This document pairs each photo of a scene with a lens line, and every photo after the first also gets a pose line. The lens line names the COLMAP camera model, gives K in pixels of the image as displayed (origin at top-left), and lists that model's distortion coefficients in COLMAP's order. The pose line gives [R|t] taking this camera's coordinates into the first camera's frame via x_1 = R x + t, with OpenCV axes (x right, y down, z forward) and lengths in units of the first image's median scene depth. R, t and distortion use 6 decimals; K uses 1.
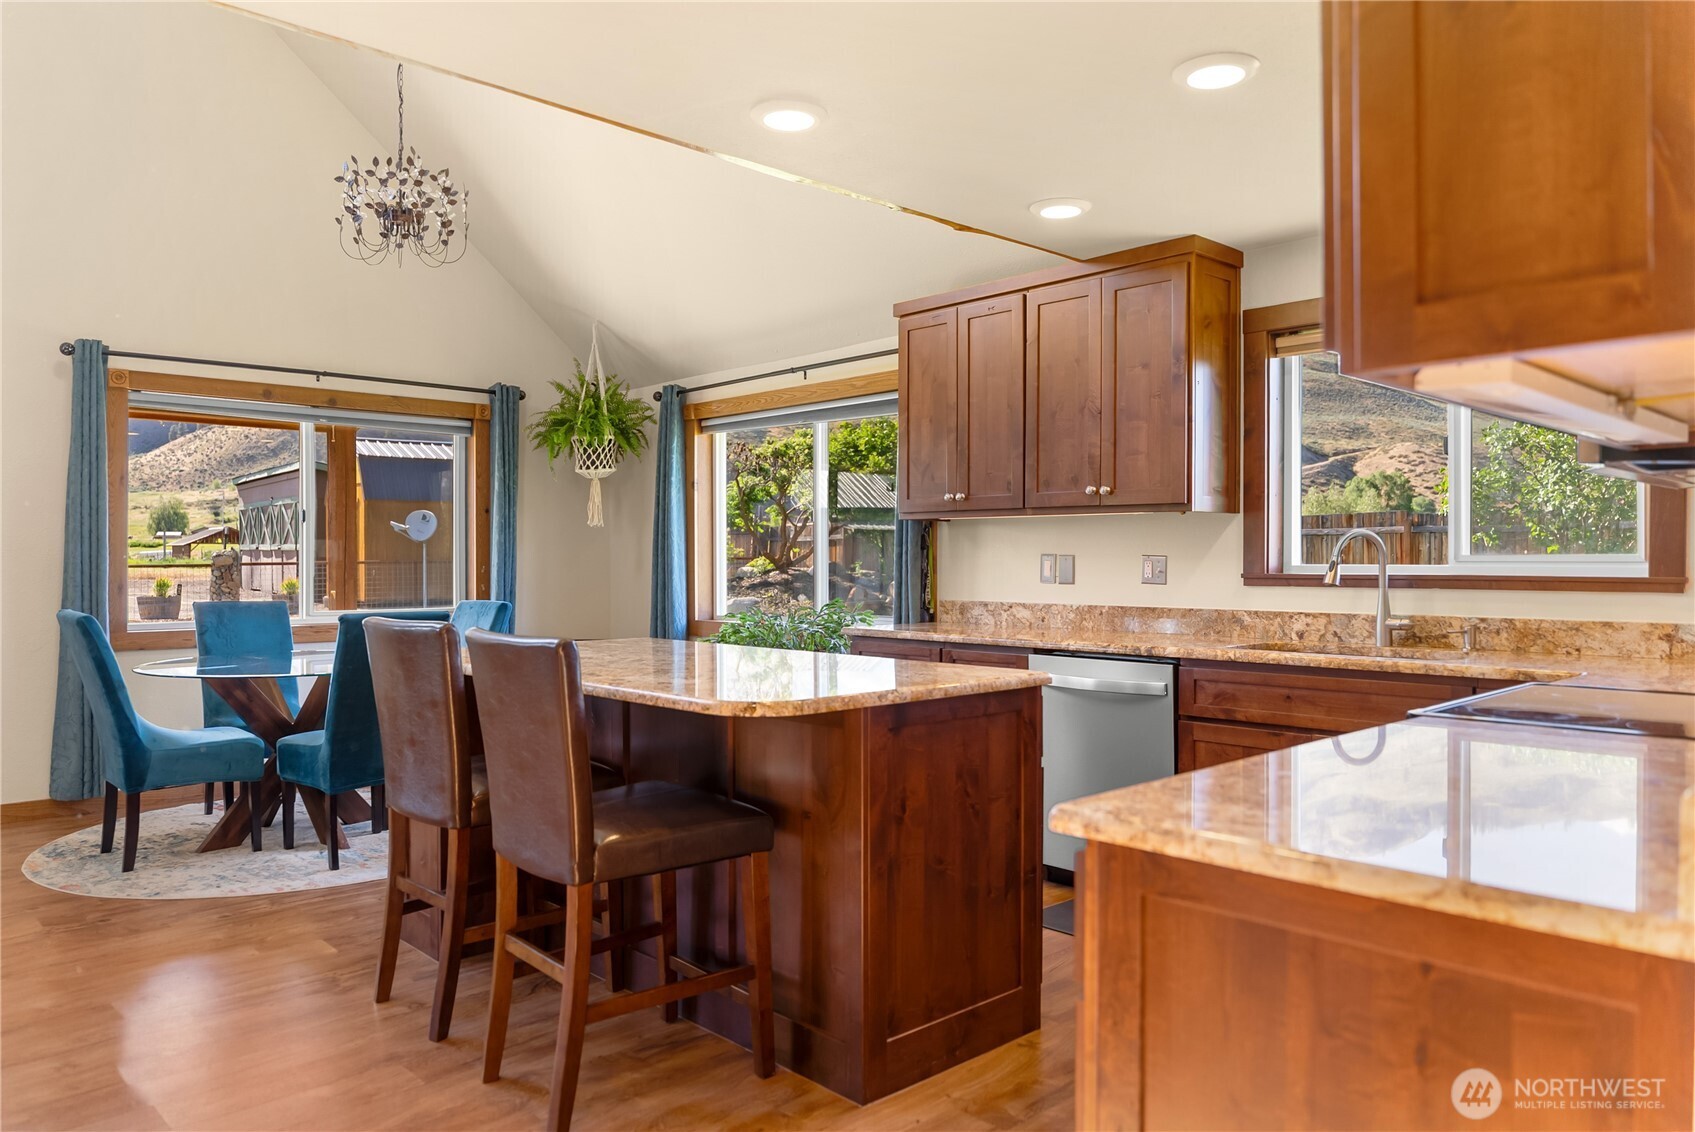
lens RADIAL K [[1162.2, 0, 864.0], [0, 1162.2, 572.2], [0, 0, 1]] dist [-0.018704, 0.005422]
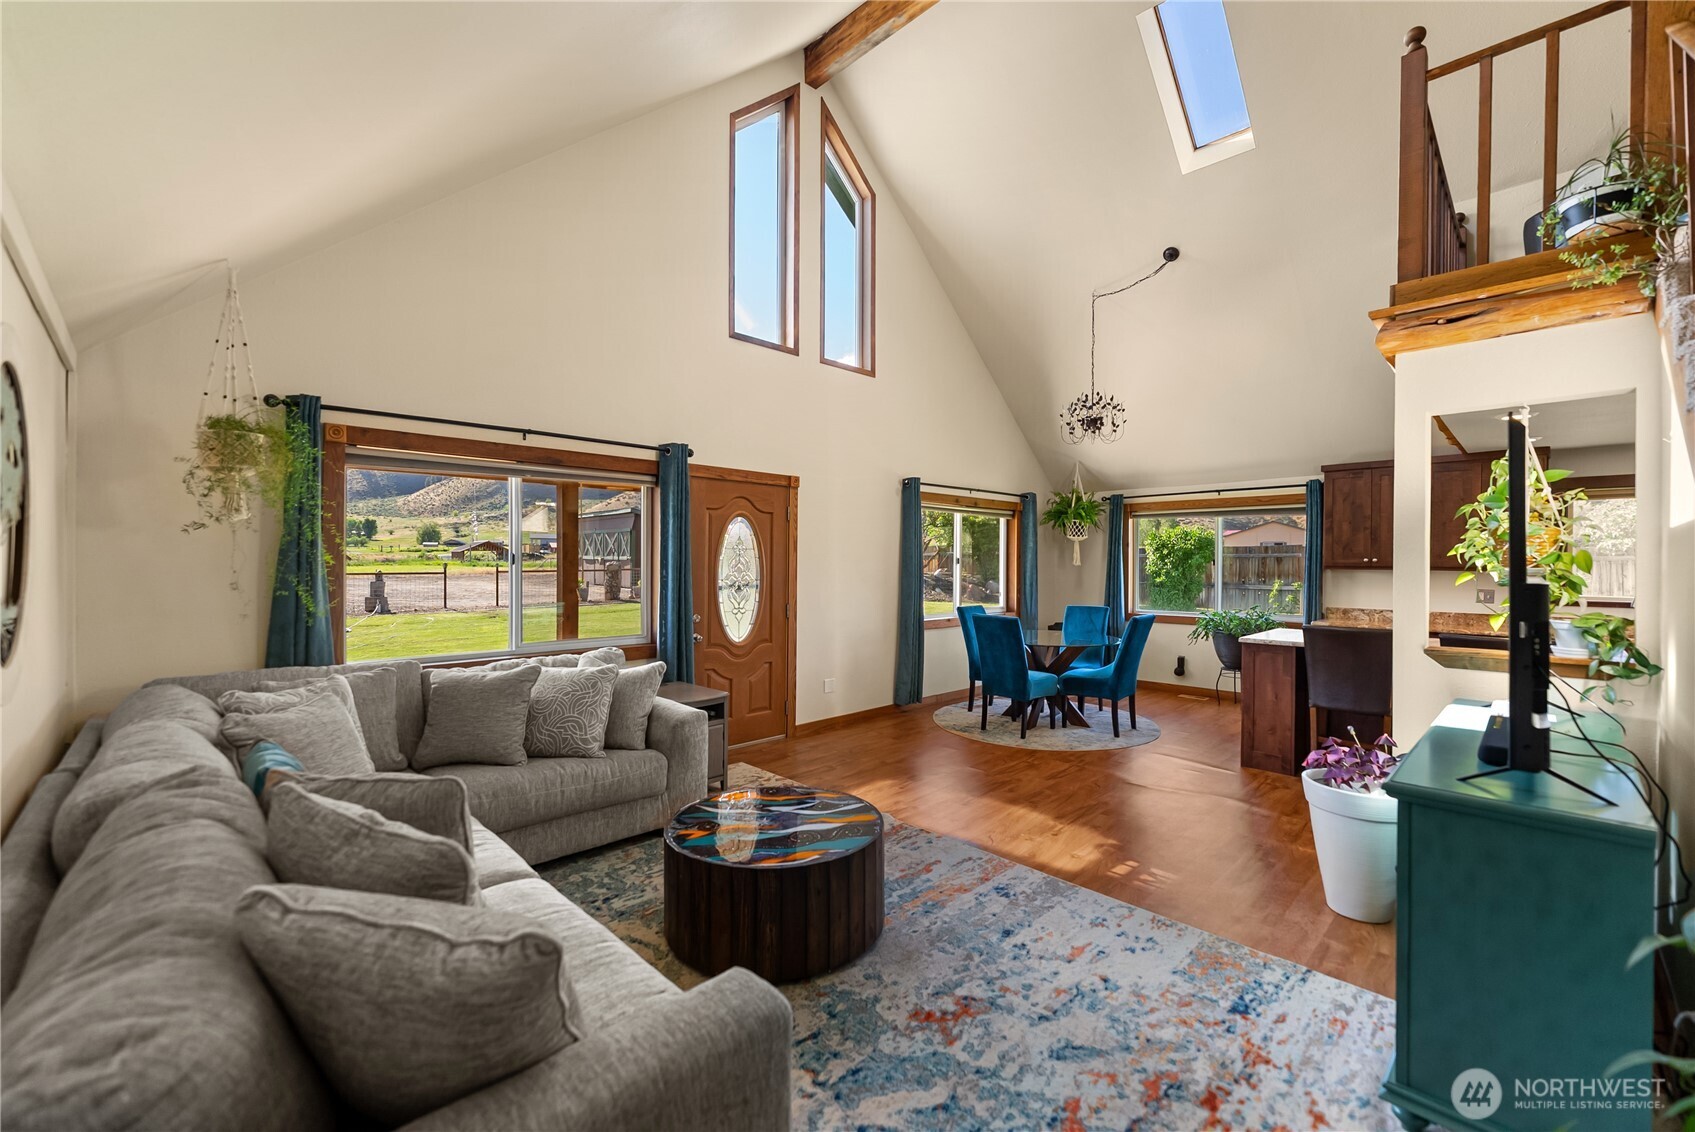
lens RADIAL K [[693.1, 0, 848.4], [0, 693.1, 568.6], [0, 0, 1]] dist [-0.004195, -0.000184]
pose [[0.999847, 0.004905, 0.016796, -0.885459], [-0.004920, 0.999987, 0.000889, -0.045856], [-0.016791, -0.000972, 0.999859, -0.237442]]
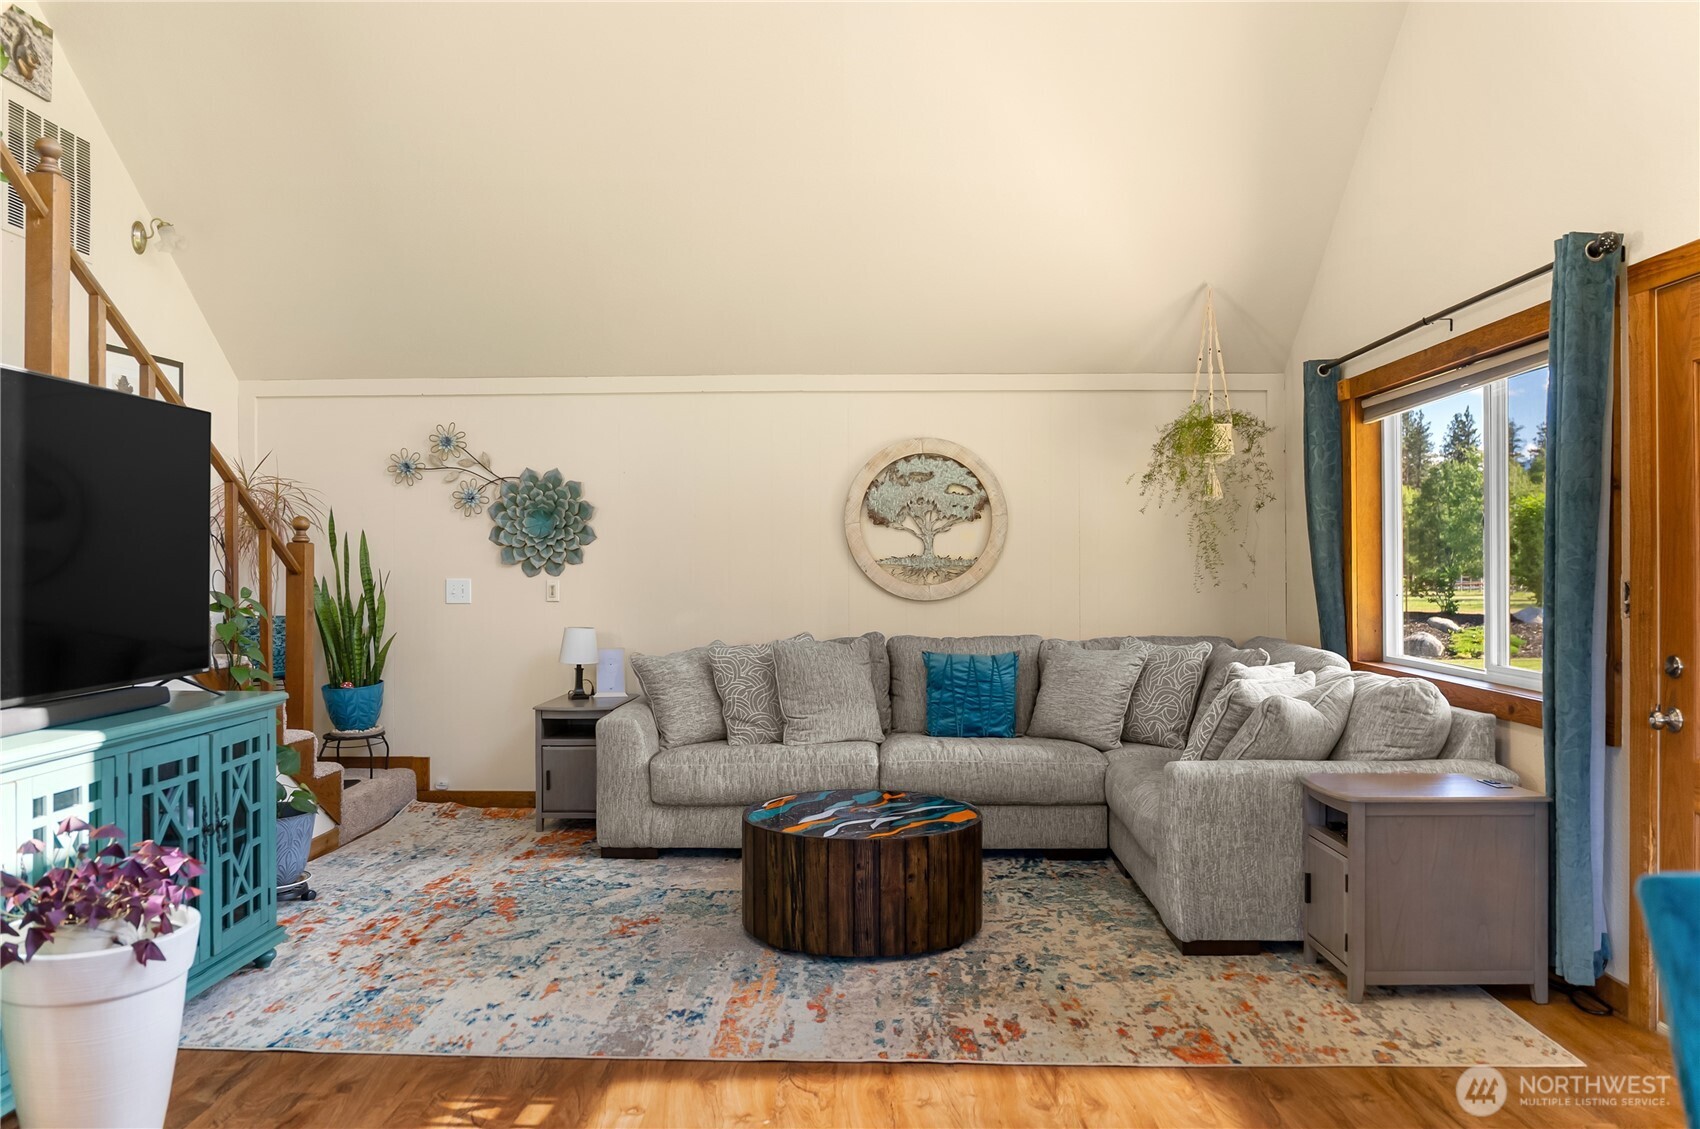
lens RADIAL K [[1174.1, 0, 846.0], [0, 1174.1, 562.6], [0, 0, 1]] dist [-0.010861, -0.003642]
pose [[-0.707900, 0.003383, -0.706305, -0.317439], [-0.002922, 0.999966, 0.007719, -0.030332], [0.706307, 0.007528, -0.707866, 0.924974]]
